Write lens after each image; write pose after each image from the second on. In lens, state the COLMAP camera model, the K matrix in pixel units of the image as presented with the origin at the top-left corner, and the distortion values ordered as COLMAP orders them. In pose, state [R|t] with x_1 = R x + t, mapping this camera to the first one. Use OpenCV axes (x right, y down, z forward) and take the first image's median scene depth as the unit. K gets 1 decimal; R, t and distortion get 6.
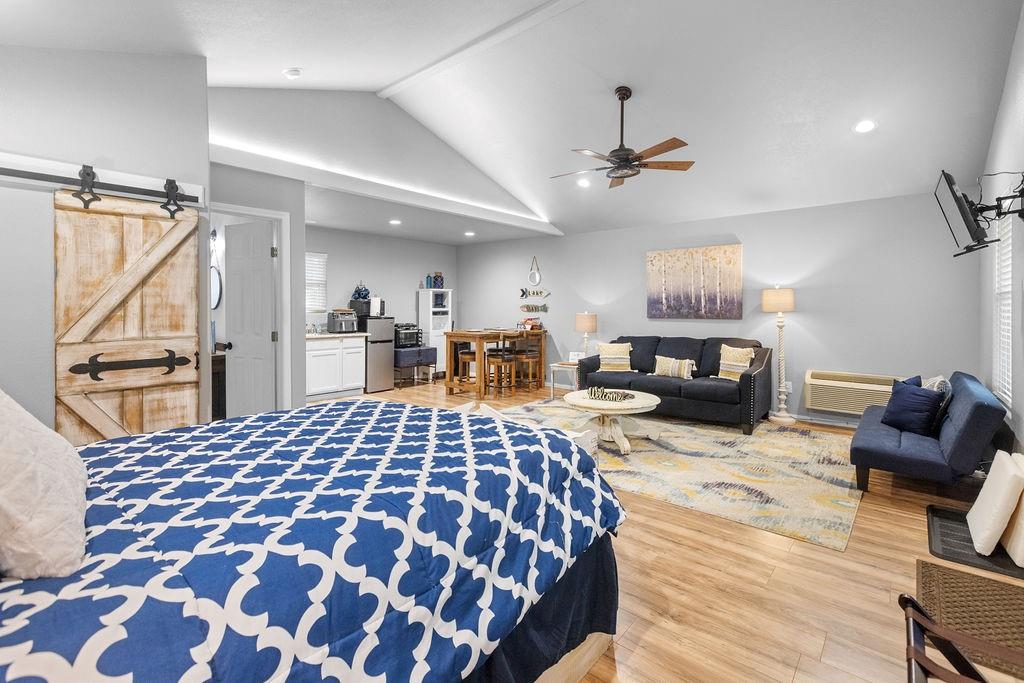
lens RADIAL K [[474.4, 0, 528.1], [0, 474.4, 318.3], [0, 0, 1]] dist [0.001286, 0.000149]
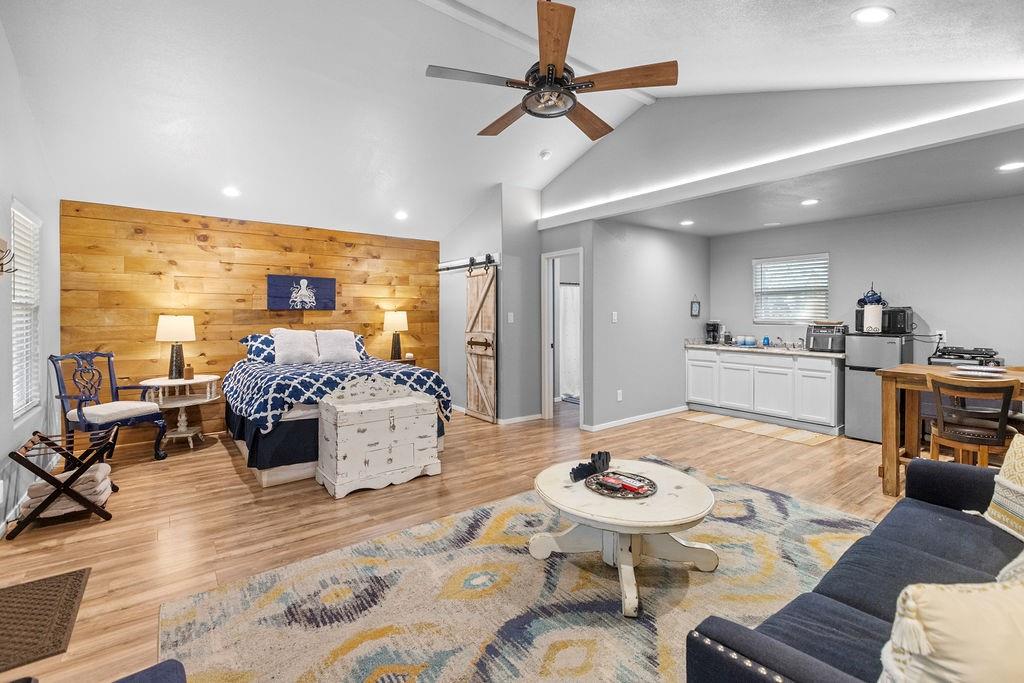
lens RADIAL K [[485.3, 0, 525.8], [0, 485.3, 339.4], [0, 0, 1]] dist [-0.001083, -0.000476]
pose [[-0.248332, 0.049289, -0.967420, 1.221168], [-0.026761, 0.997974, 0.057715, -0.054452], [0.968305, 0.040222, -0.246510, 1.691256]]
